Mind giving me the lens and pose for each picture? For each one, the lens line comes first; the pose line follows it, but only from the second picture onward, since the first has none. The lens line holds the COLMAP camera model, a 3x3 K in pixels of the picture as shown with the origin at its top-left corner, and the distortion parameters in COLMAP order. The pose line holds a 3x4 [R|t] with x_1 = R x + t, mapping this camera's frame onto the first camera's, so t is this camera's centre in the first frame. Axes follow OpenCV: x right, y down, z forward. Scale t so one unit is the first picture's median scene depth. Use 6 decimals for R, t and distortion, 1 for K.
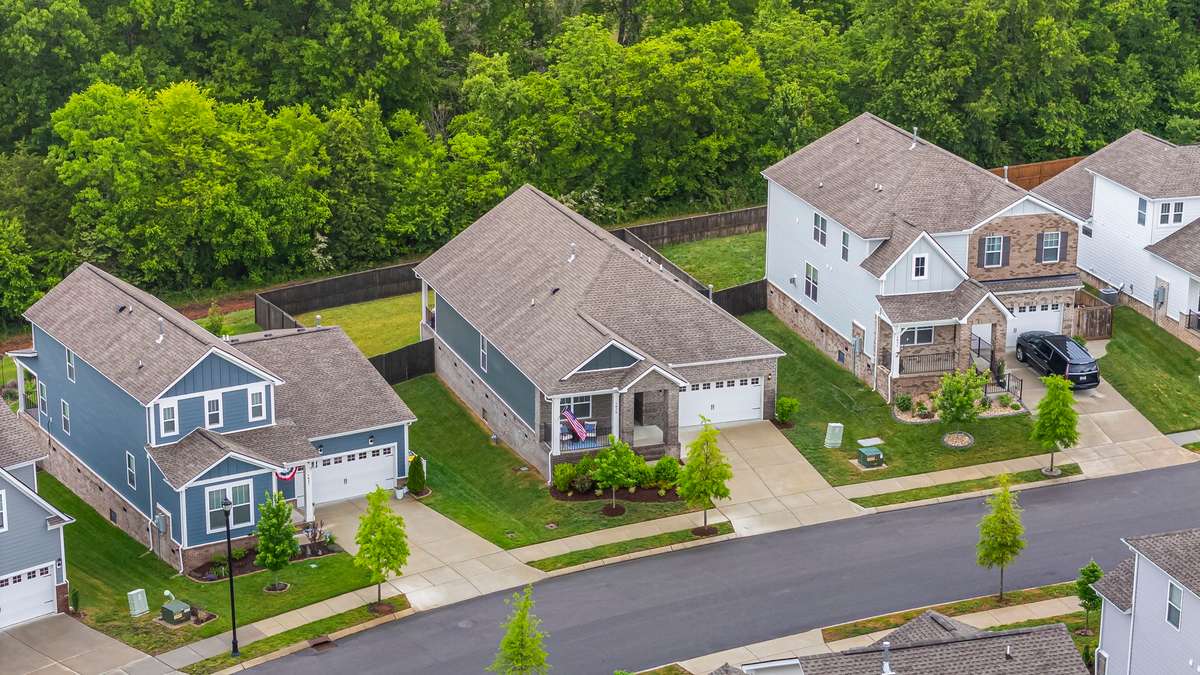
lens RADIAL K [[2397.5, 0, 600.0], [0, 2397.5, 337.5], [0, 0, 1]] dist [0.009253, 0.180690]
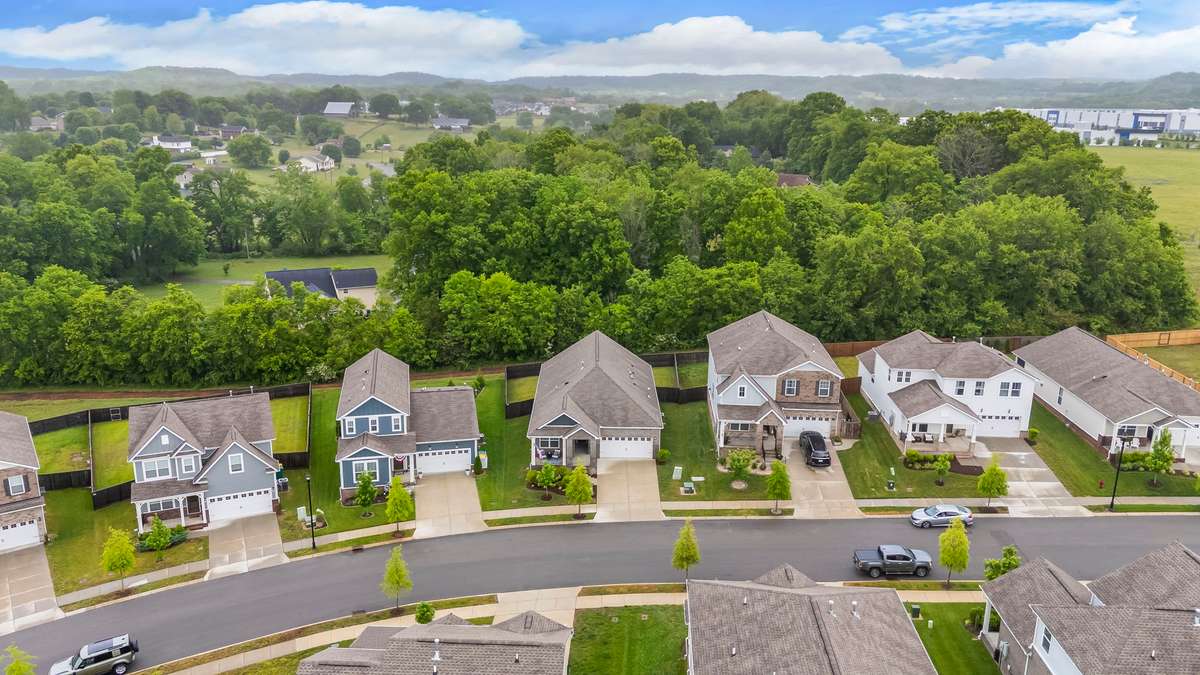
lens RADIAL K [[879.8, 0, 600.0], [0, 879.8, 337.5], [0, 0, 1]] dist [0.099334, -0.001048]
pose [[0.943328, 0.092814, -0.318618, 0.258021], [-0.103271, 0.994524, -0.016049, -0.051755], [0.315383, 0.048043, 0.947747, 0.287801]]
